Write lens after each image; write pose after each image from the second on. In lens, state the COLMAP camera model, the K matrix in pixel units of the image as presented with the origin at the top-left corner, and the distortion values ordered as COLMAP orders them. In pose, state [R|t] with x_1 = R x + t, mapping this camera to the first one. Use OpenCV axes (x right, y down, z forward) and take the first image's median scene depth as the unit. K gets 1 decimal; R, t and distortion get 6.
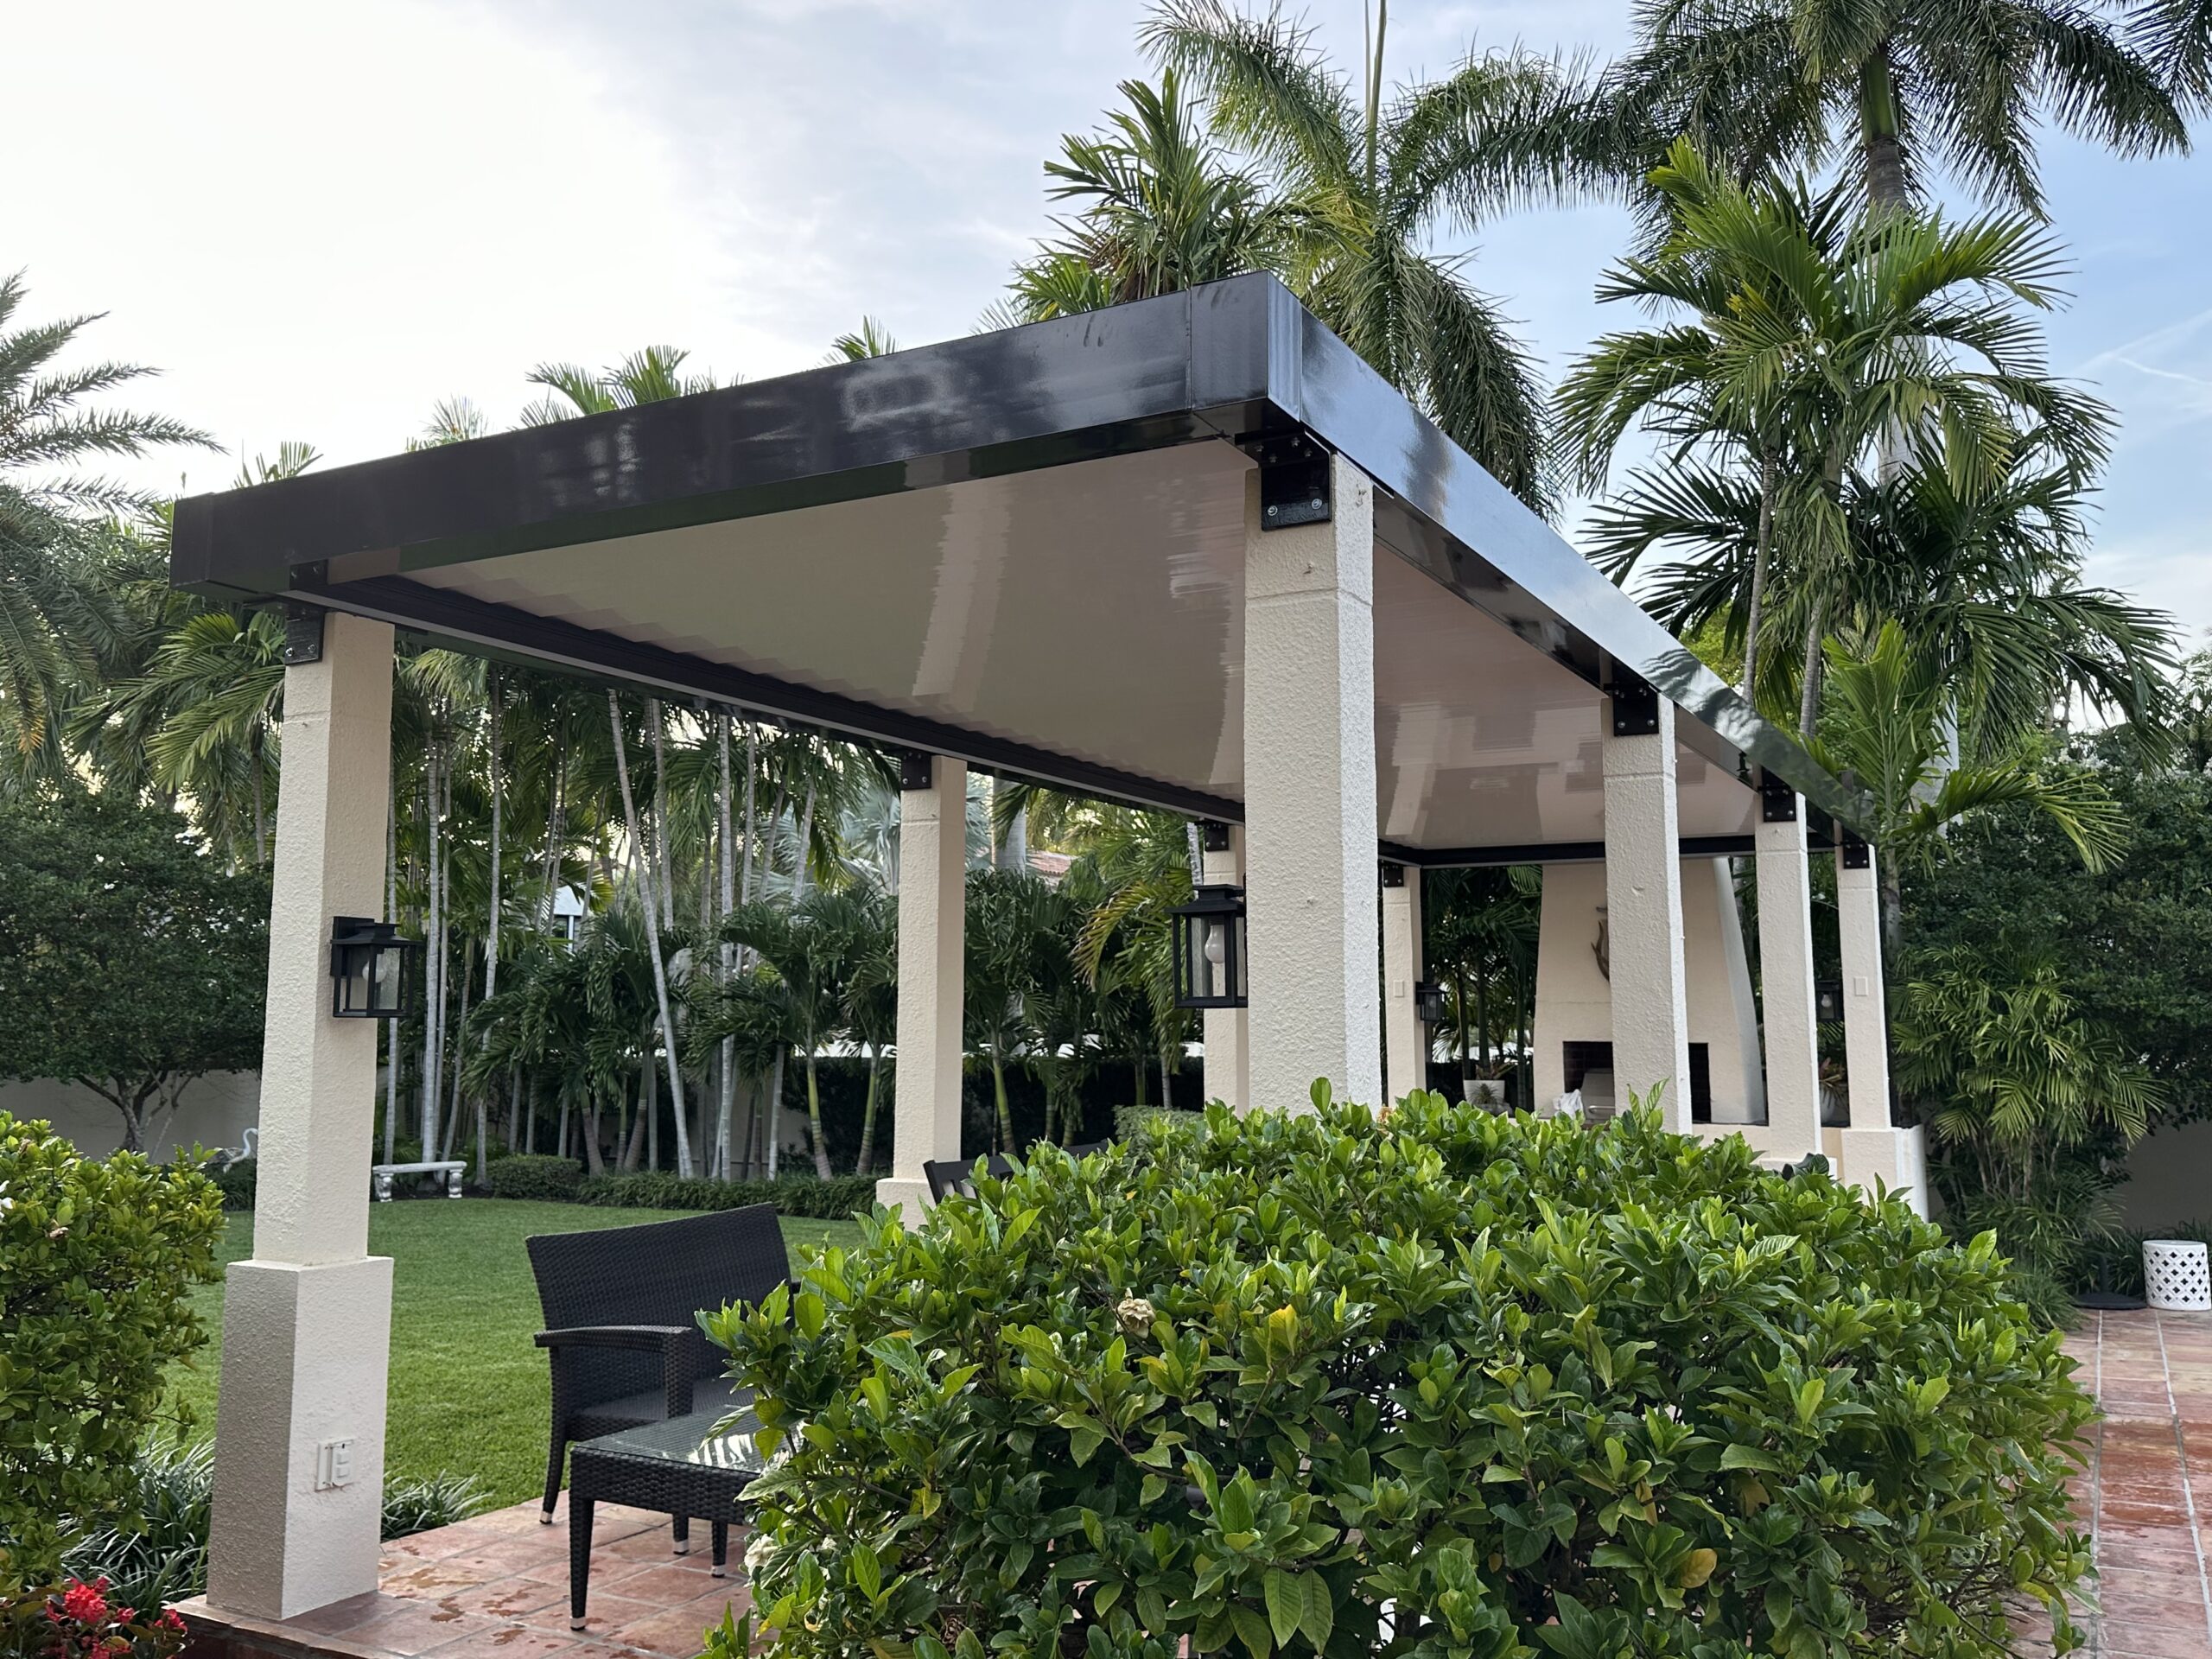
lens RADIAL K [[1808.5, 0, 1106.0], [0, 1808.5, 829.5], [0, 0, 1]] dist [0.086005, -0.000541]
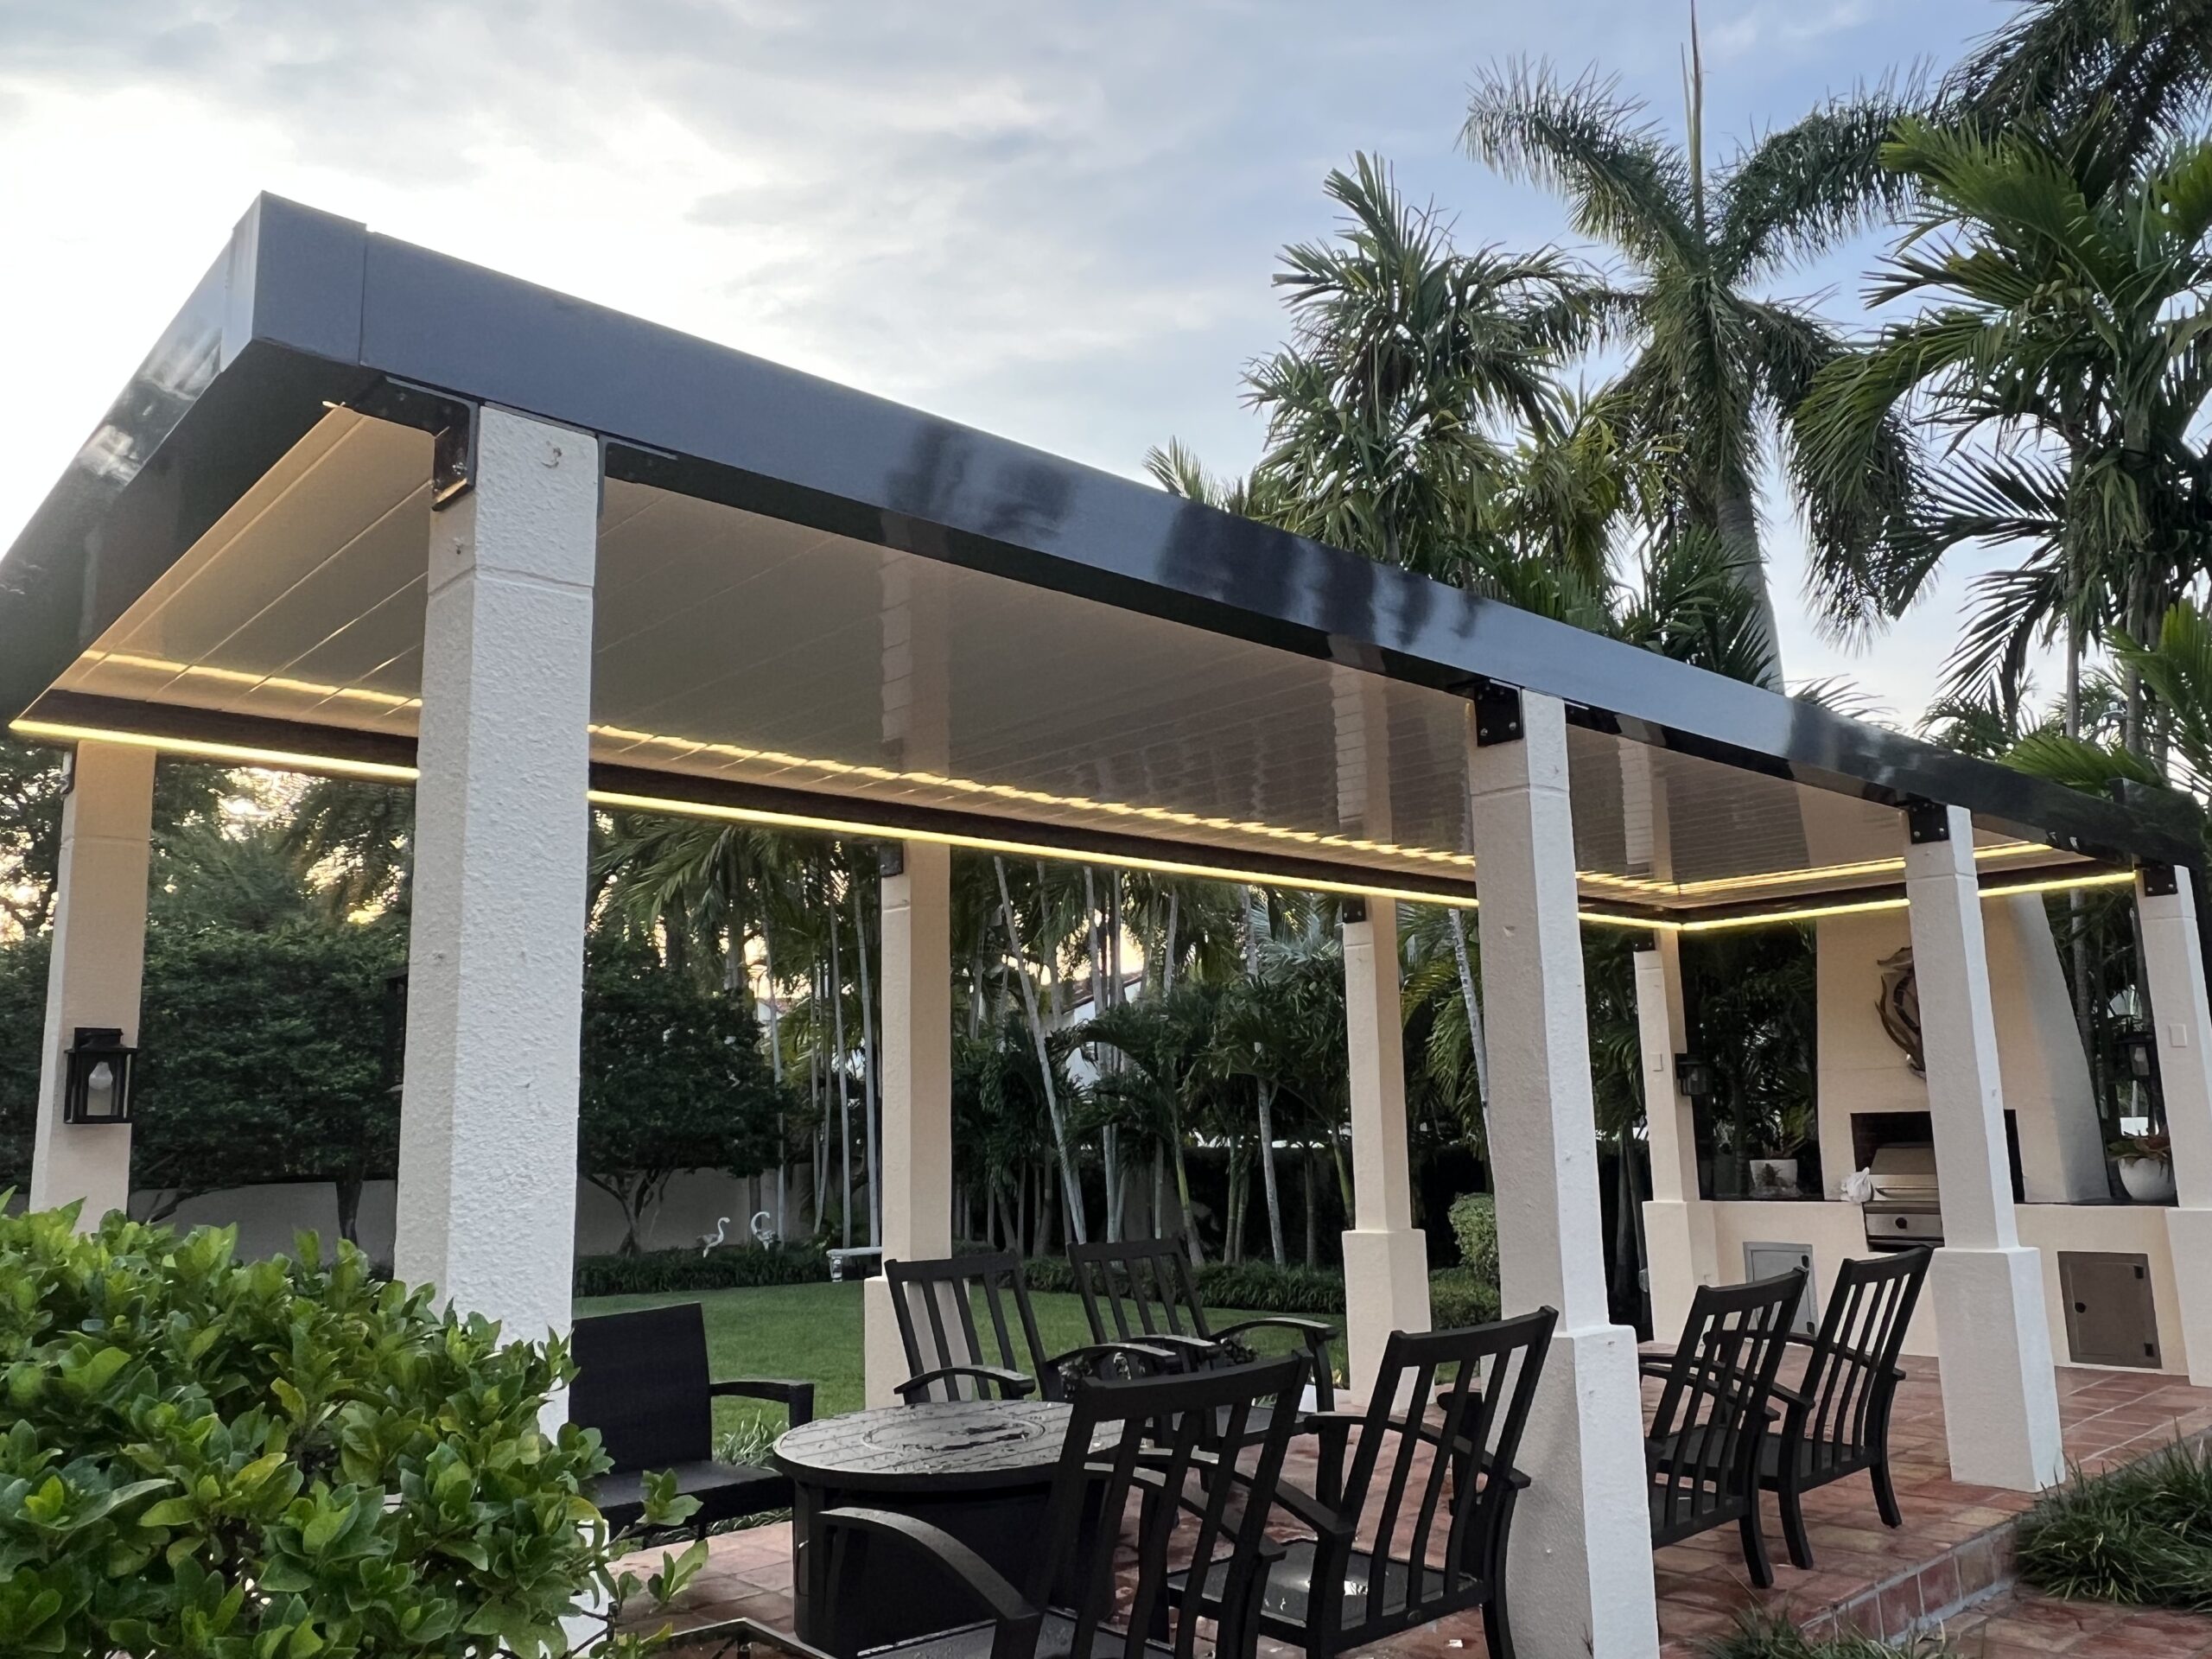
lens RADIAL K [[1643.5, 0, 1104.7], [0, 1643.5, 853.2], [0, 0, 1]] dist [0.080880, -0.063649]
pose [[0.944708, -0.079256, -0.318189, 0.146551], [0.062886, 0.996129, -0.061413, 0.013961], [0.321825, 0.038008, 0.946036, 0.091712]]
